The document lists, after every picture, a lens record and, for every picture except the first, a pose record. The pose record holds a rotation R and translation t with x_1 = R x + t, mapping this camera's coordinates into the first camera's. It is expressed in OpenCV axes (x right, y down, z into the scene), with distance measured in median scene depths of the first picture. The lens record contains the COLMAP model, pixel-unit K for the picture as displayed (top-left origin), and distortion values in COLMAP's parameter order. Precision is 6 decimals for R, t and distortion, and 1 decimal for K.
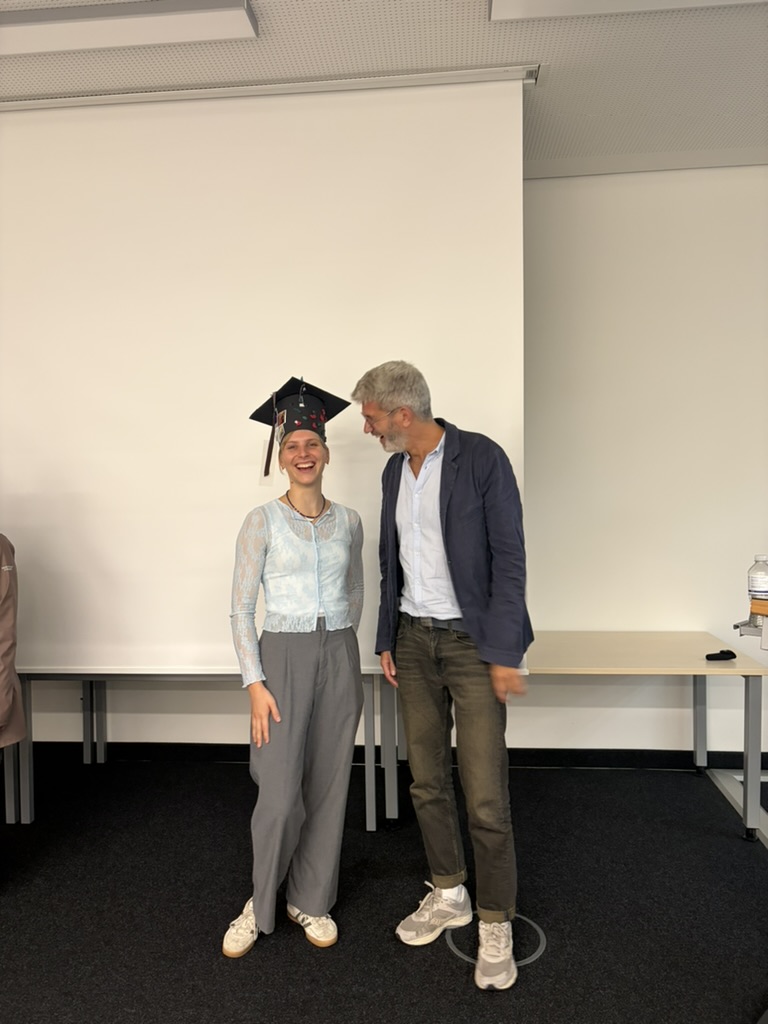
lens RADIAL K [[778.3, 0, 377.9], [0, 778.3, 515.9], [0, 0, 1]] dist [0.036653, -0.036684]
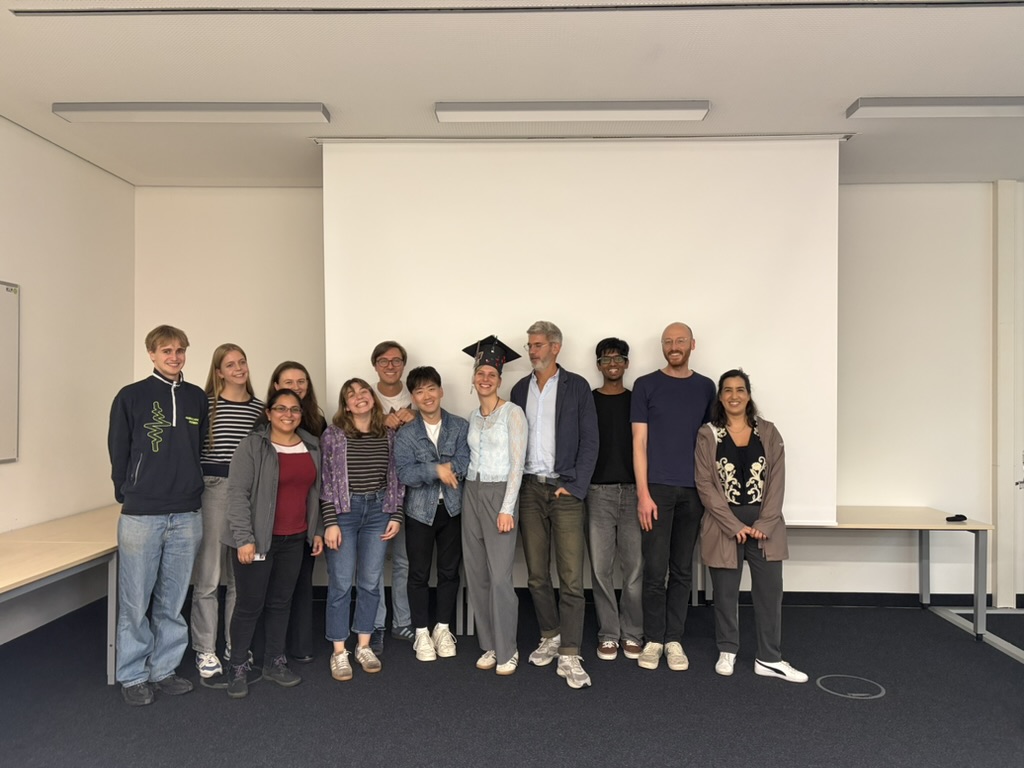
lens RADIAL K [[778.3, 0, 507.7], [0, 778.3, 387.7], [0, 0, 1]] dist [0.036653, -0.036684]
pose [[0.997979, 0.020247, 0.060232, -0.436216], [-0.017055, 0.998447, -0.053035, 0.022914], [-0.061212, 0.051901, 0.996774, -0.377747]]
